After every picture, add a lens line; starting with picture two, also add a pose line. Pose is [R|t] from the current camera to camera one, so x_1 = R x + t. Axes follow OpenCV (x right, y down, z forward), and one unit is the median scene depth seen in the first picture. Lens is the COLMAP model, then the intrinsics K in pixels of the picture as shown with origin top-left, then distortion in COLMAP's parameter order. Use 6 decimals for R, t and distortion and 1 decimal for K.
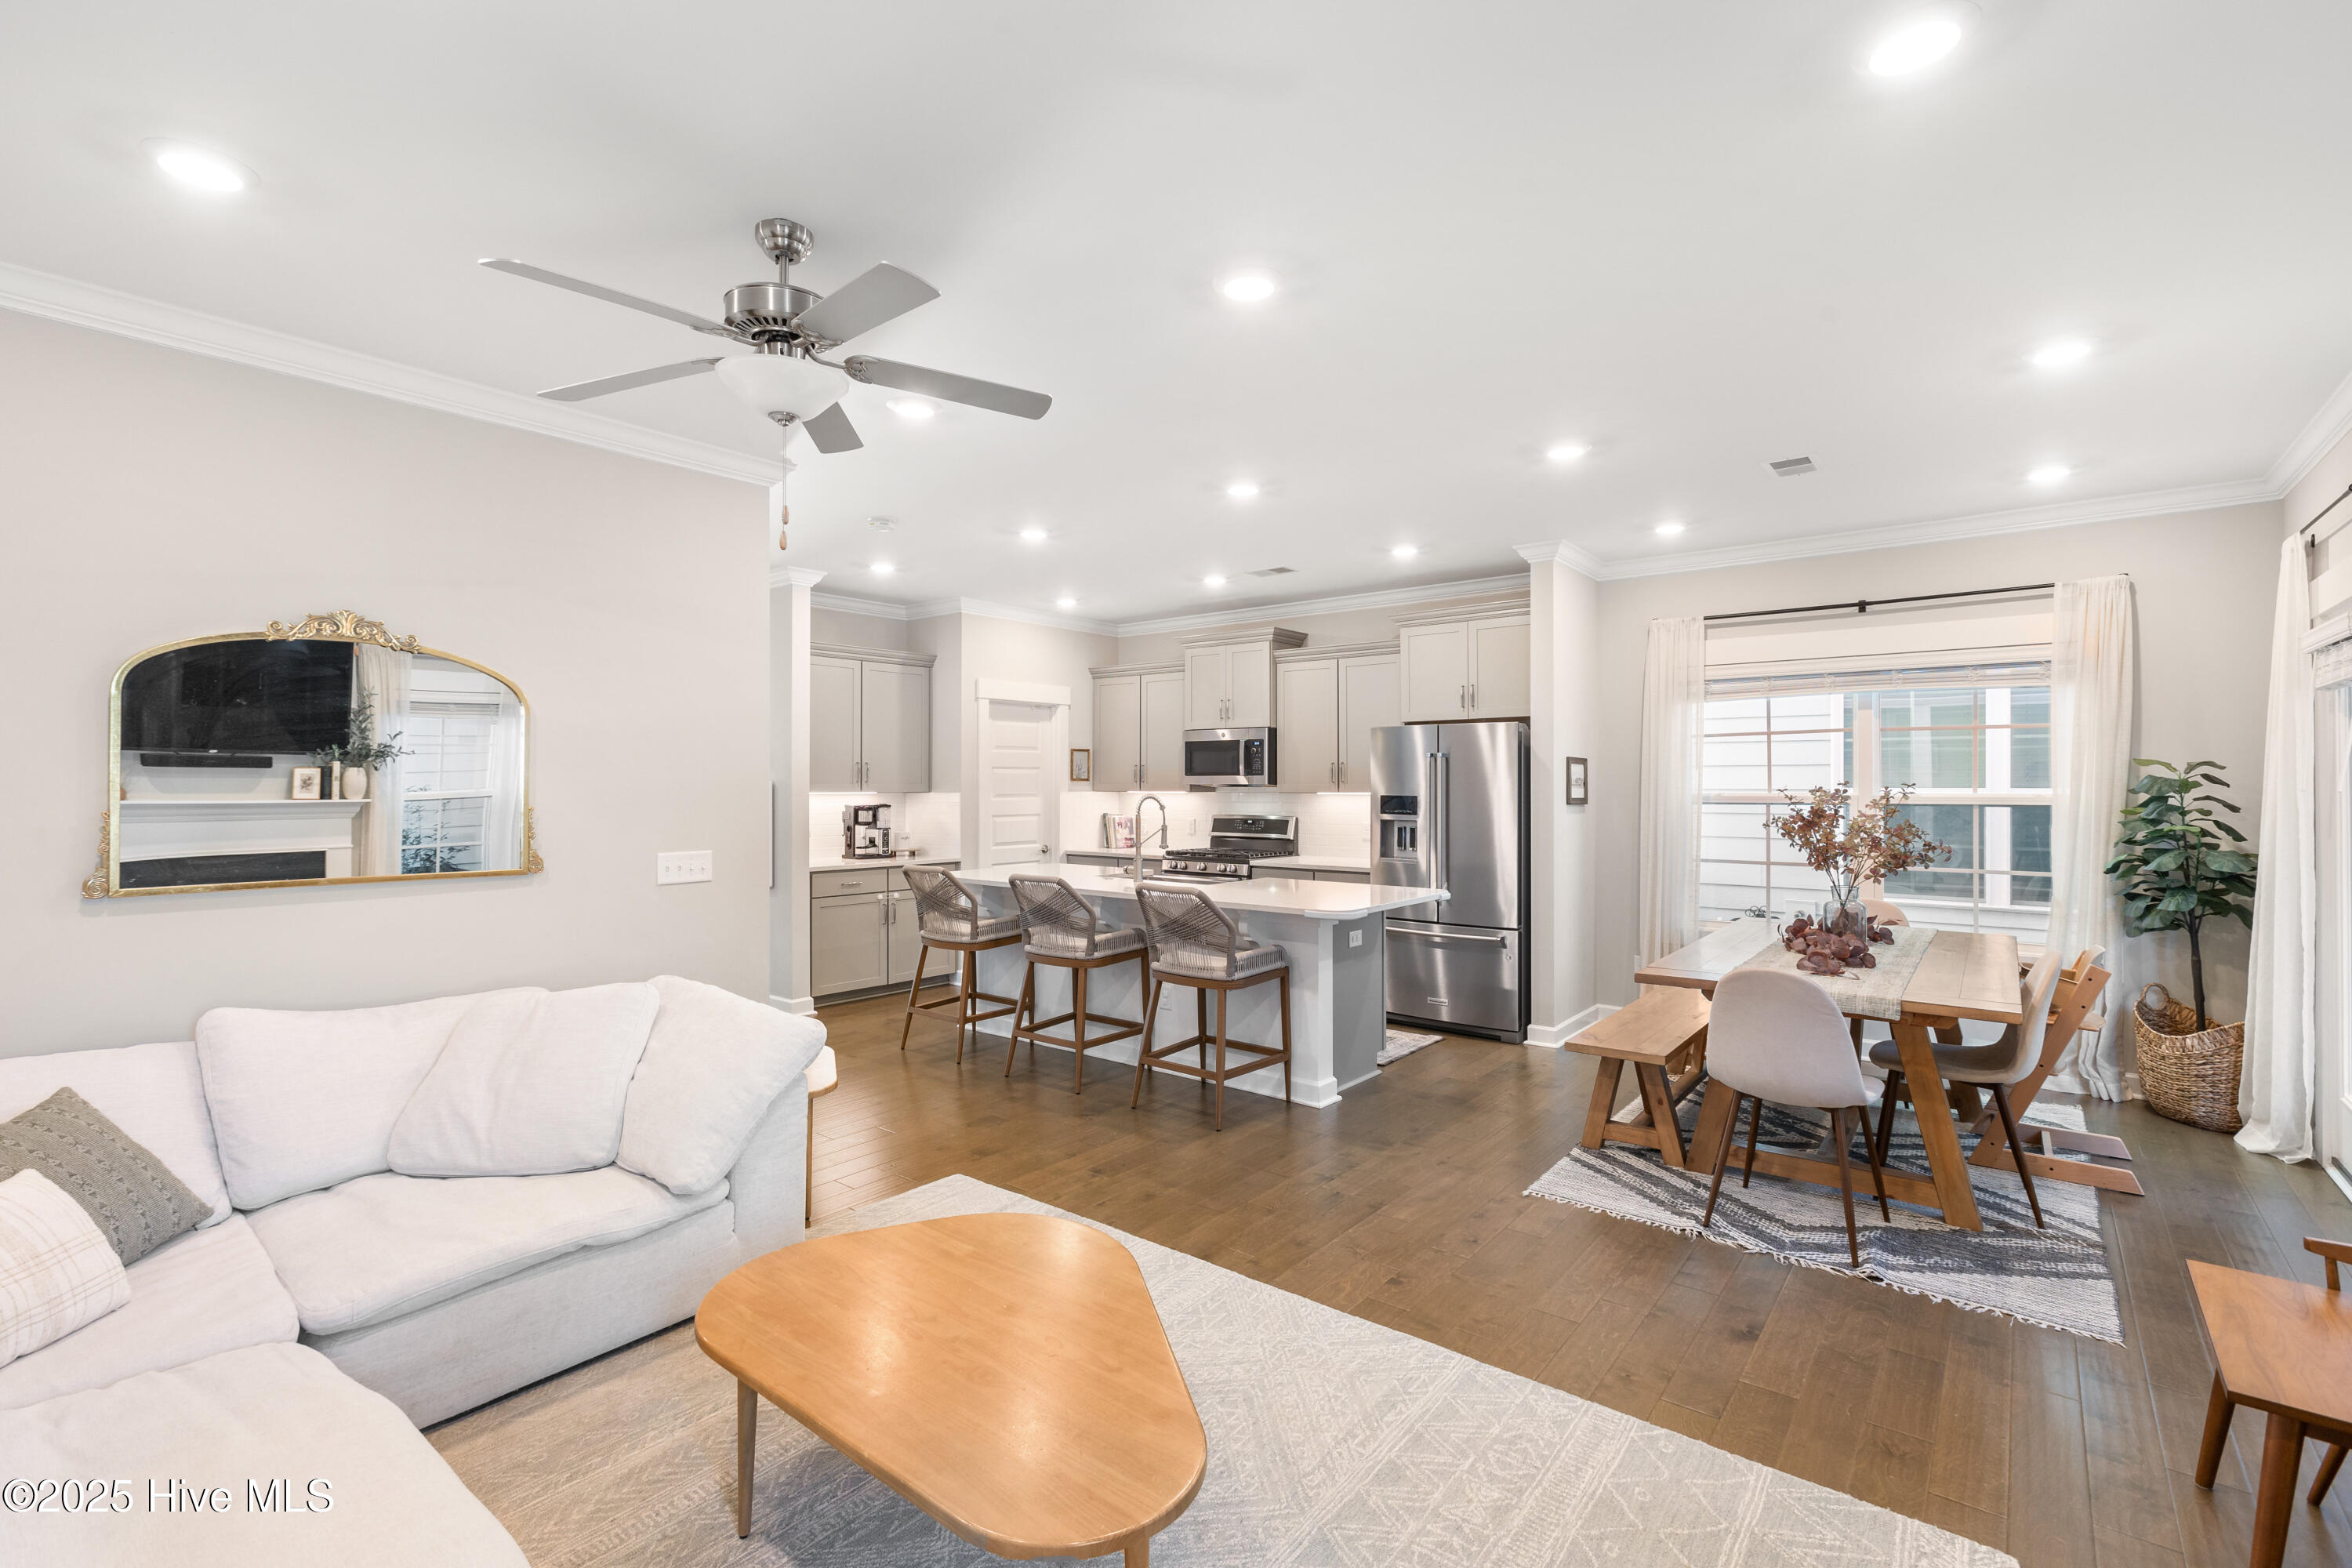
lens RADIAL K [[1048.9, 0, 1158.6], [0, 1048.9, 779.2], [0, 0, 1]] dist [0.000881, -0.000348]
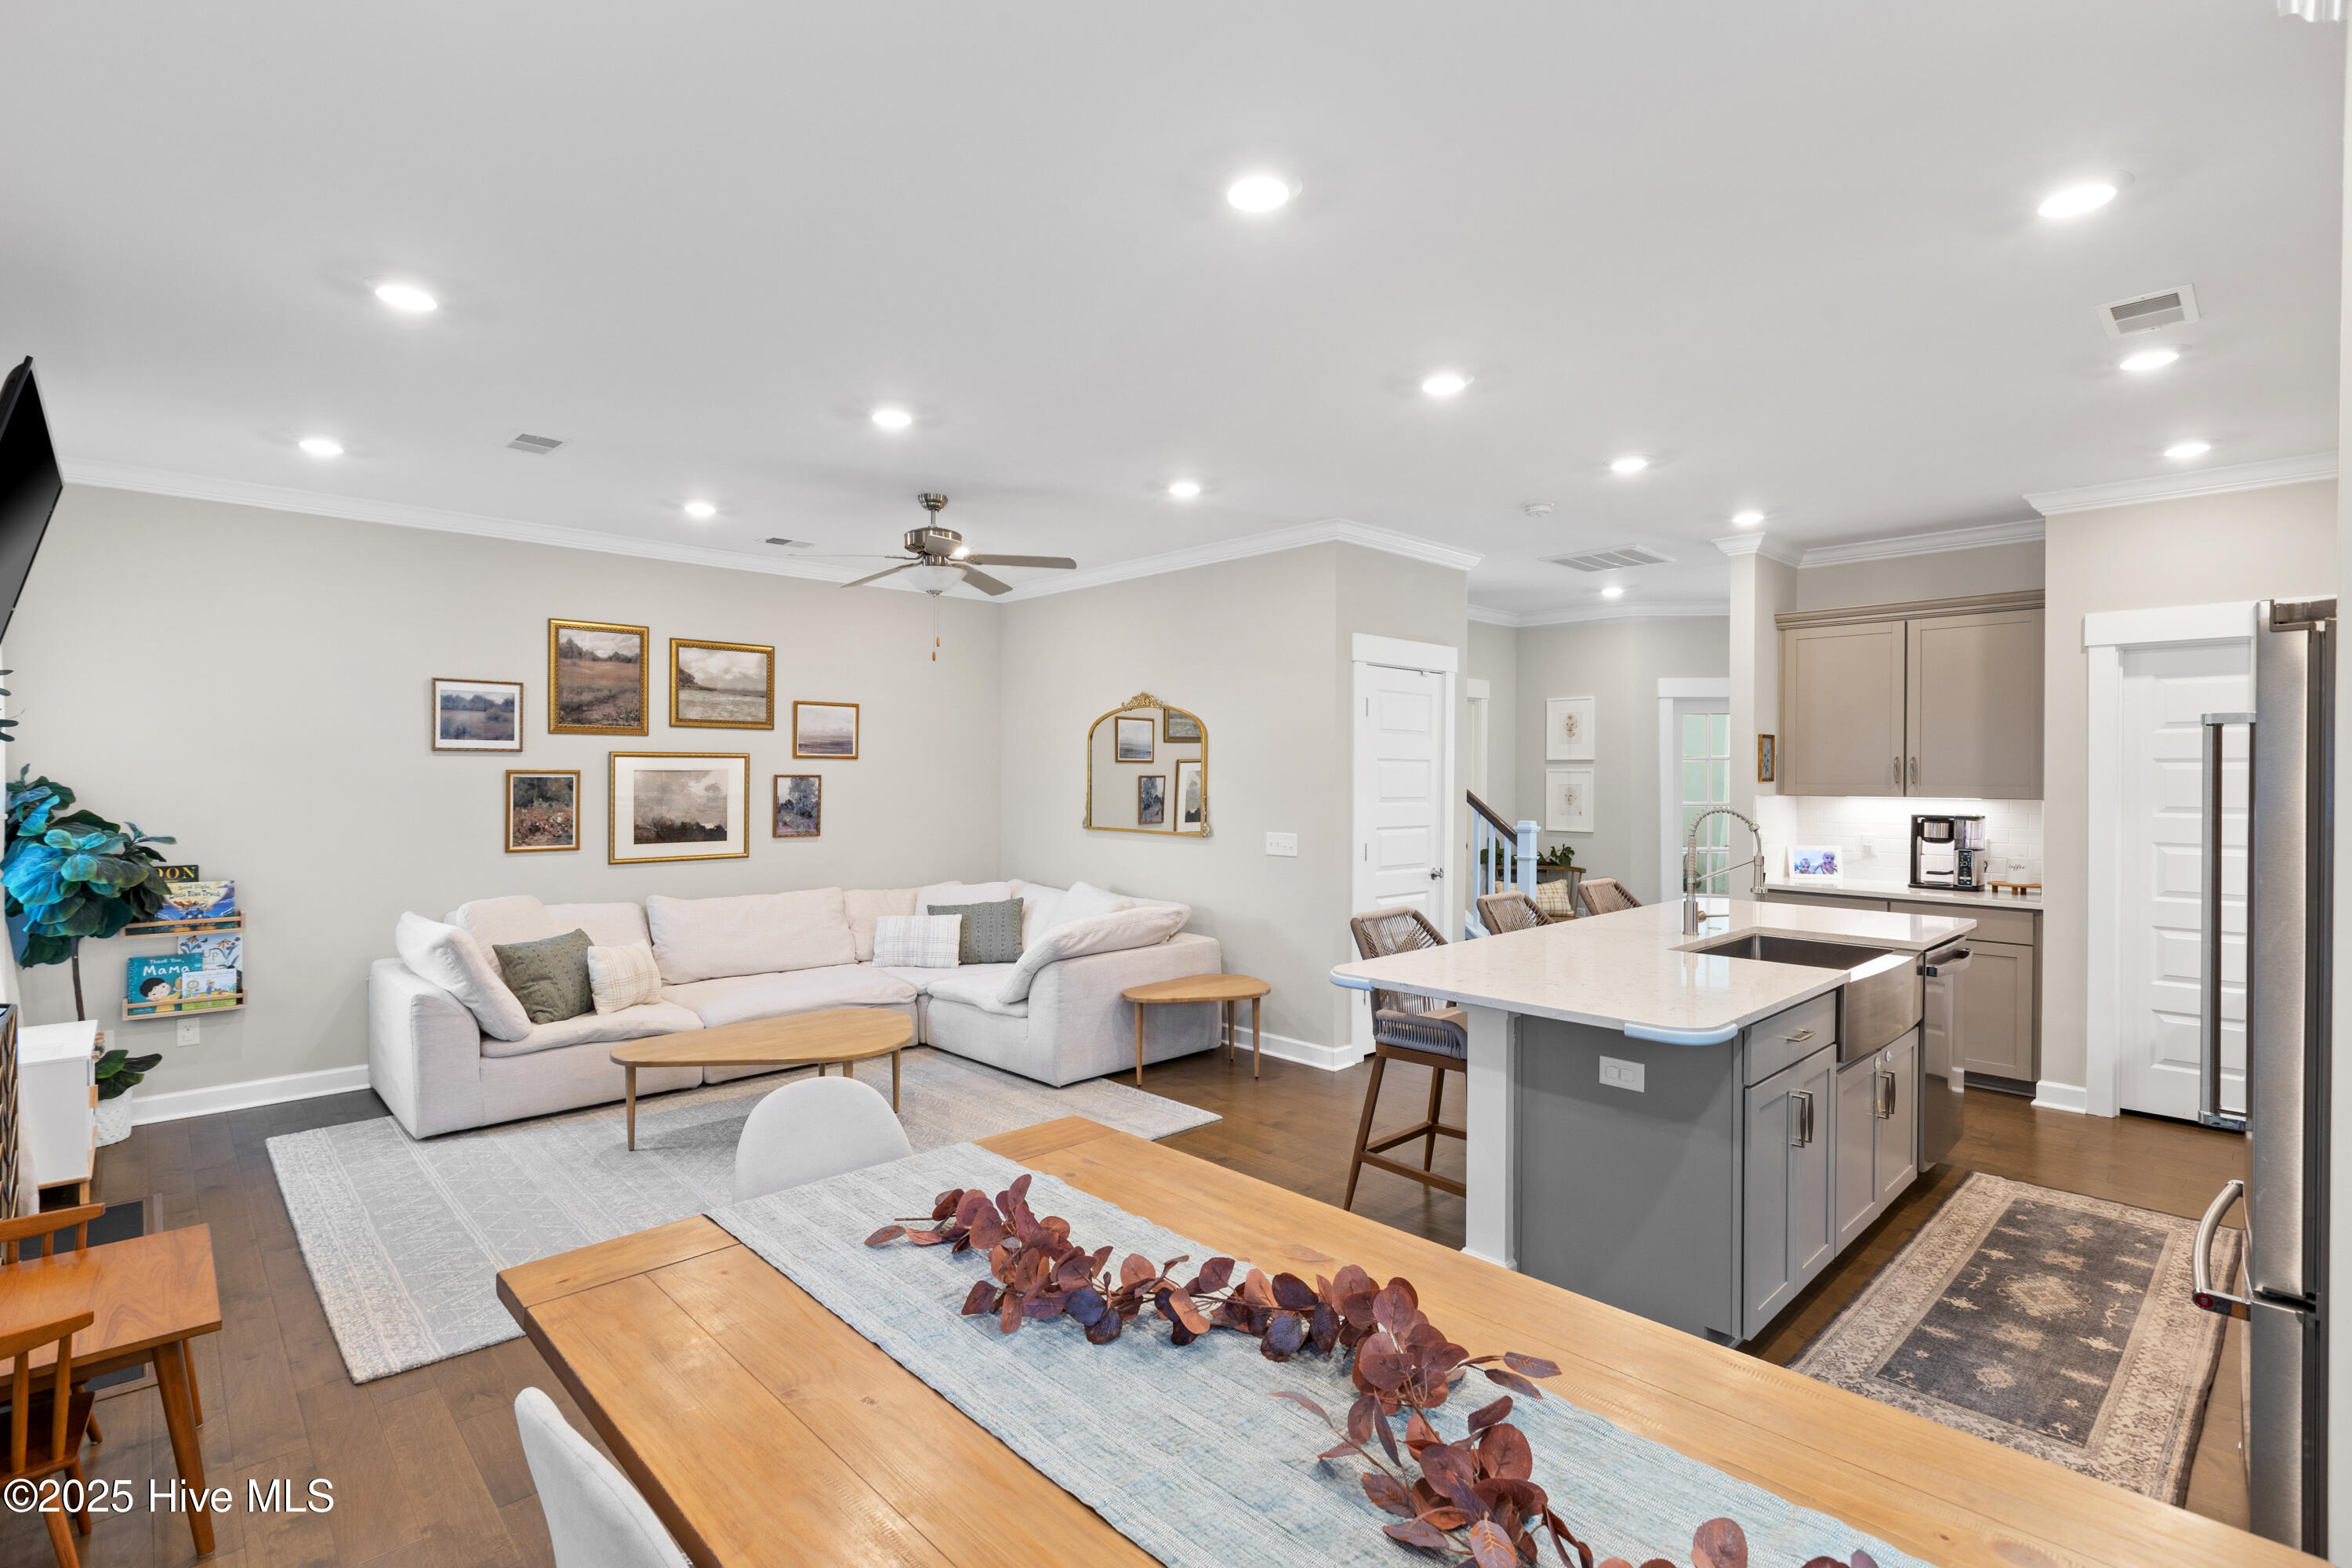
lens RADIAL K [[1075.6, 0, 1174.6], [0, 1075.6, 778.6], [0, 0, 1]] dist [-0.009585, 0.003309]
pose [[-0.113908, 0.007588, -0.993462, 0.700396], [0.002381, 0.999970, 0.007365, -0.009009], [0.993488, -0.001526, -0.113923, 0.749332]]
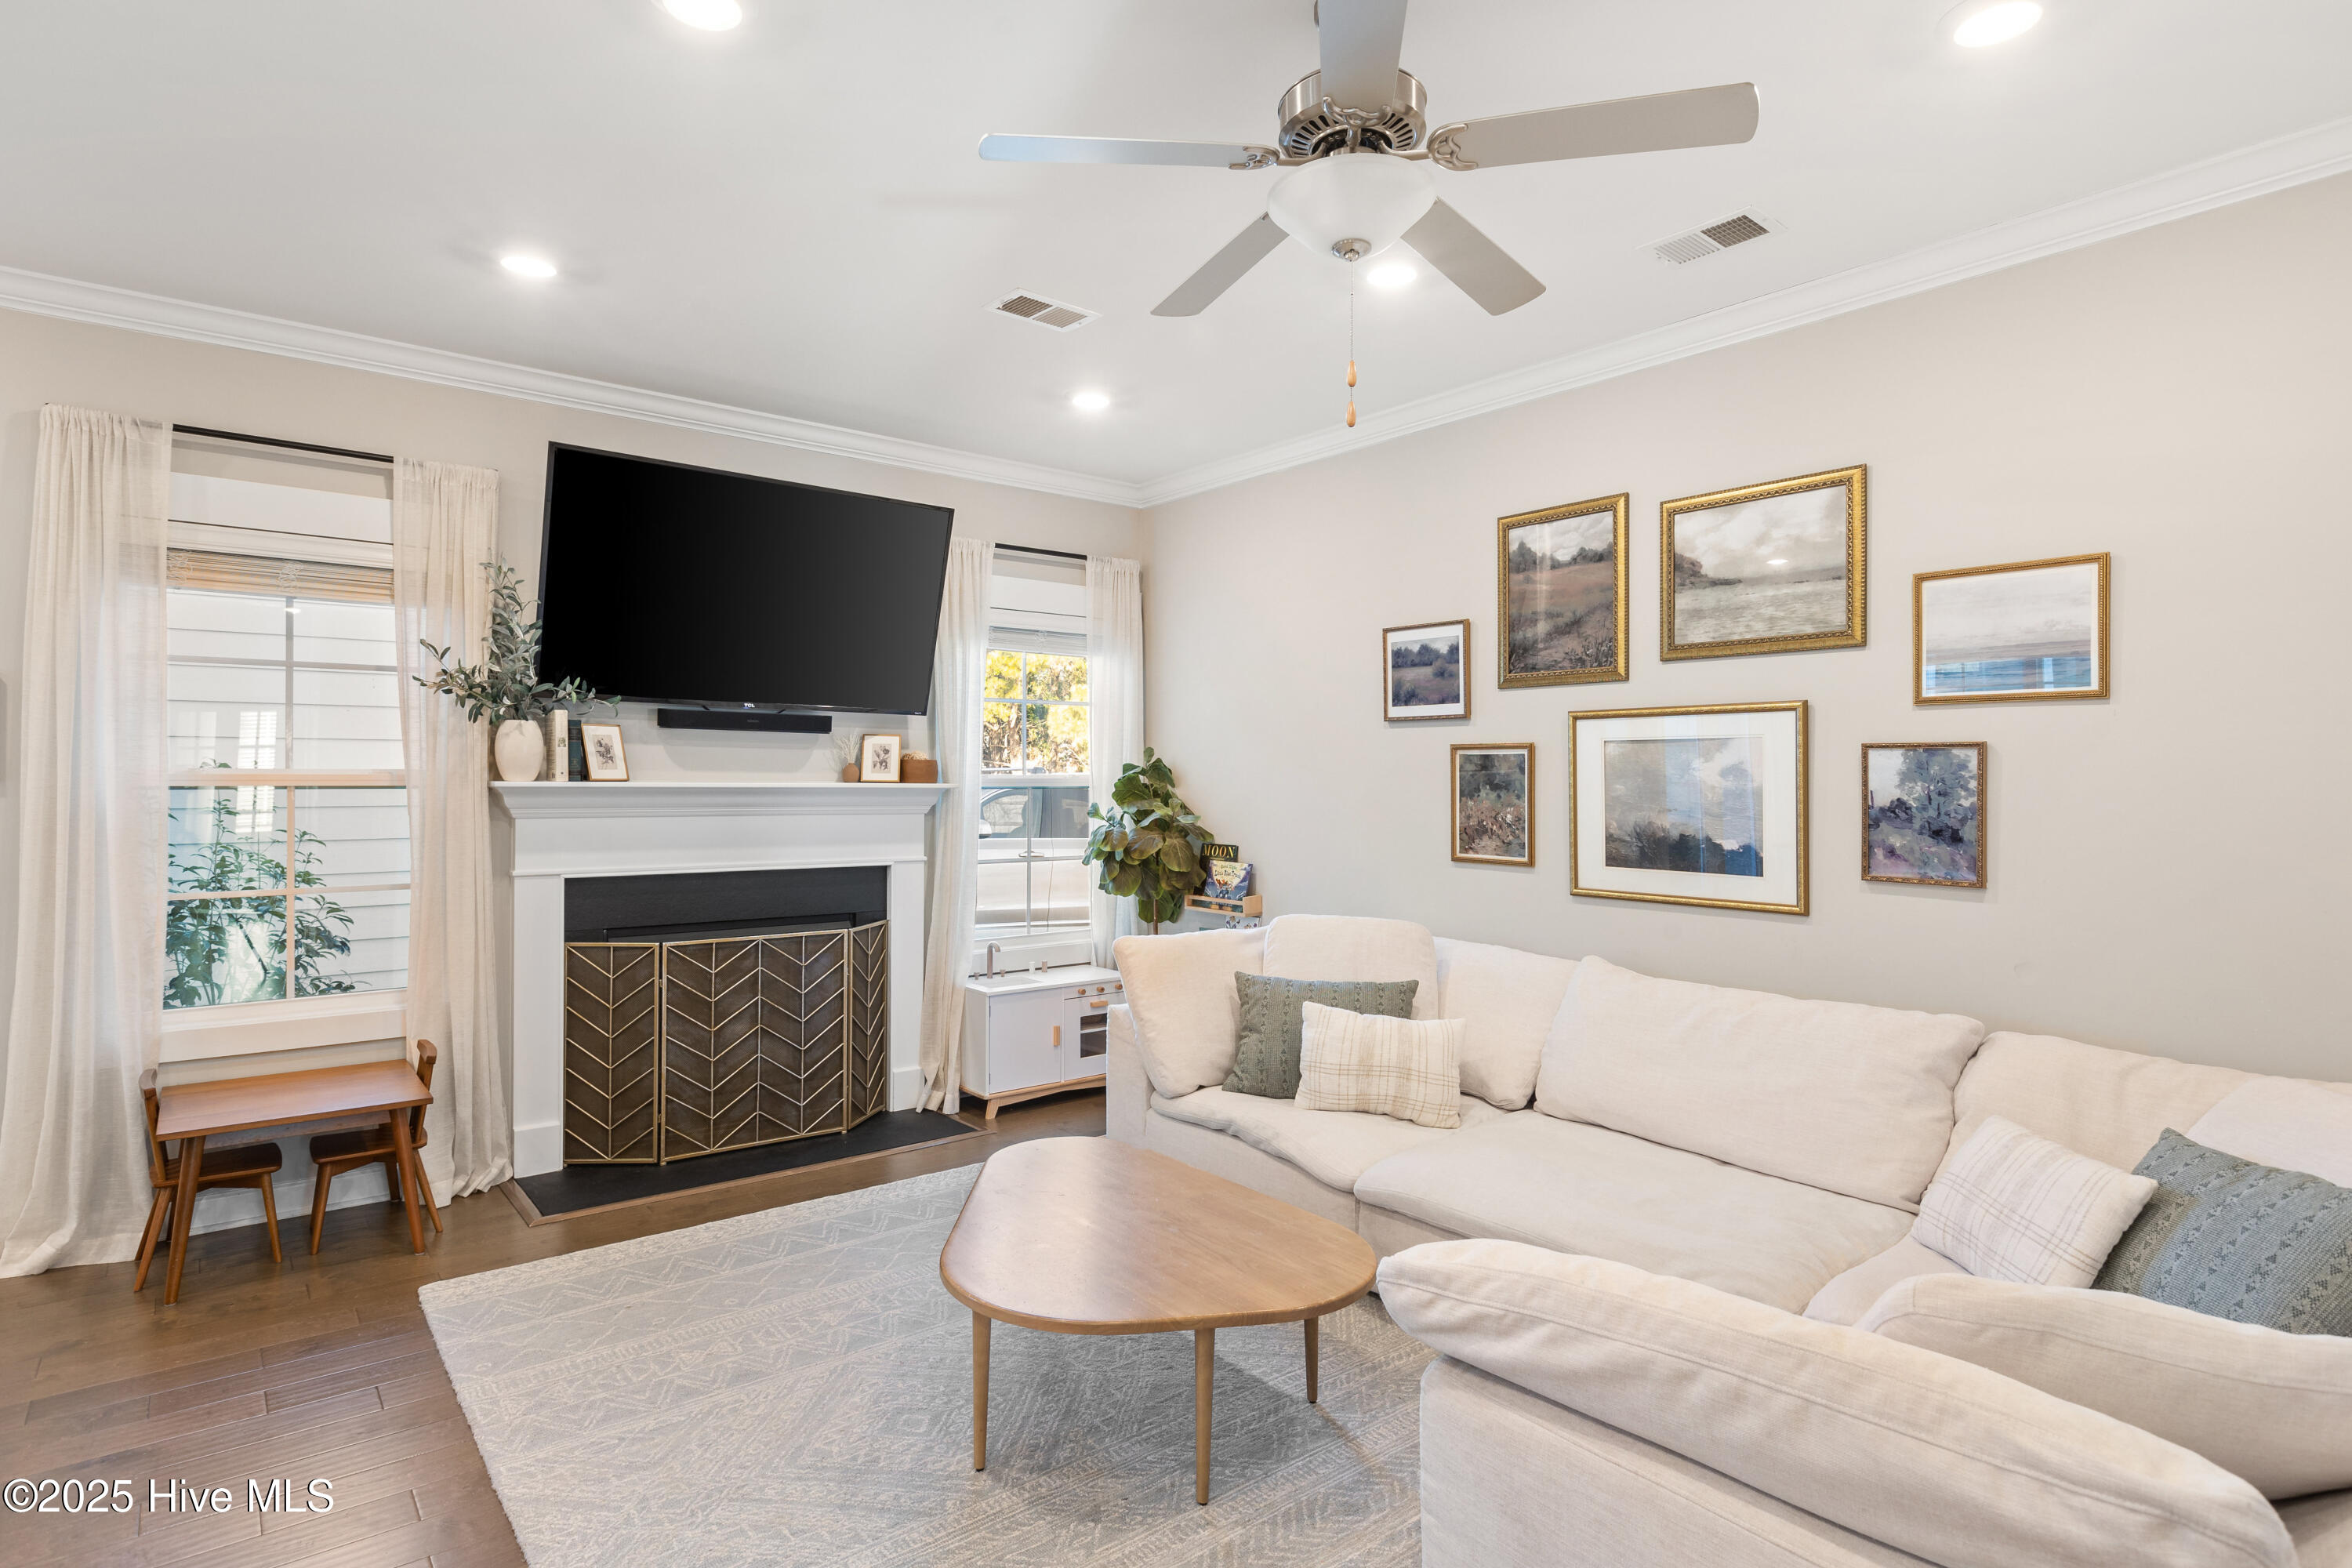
lens RADIAL K [[1231.1, 0, 1179.1], [0, 1231.1, 775.5], [0, 0, 1]] dist [-0.004405, 0.004823]
pose [[-0.980799, -0.001087, 0.195017, -0.186409], [-0.002442, 0.999975, -0.006709, 0.014738], [-0.195004, -0.007056, -0.980777, 0.849366]]
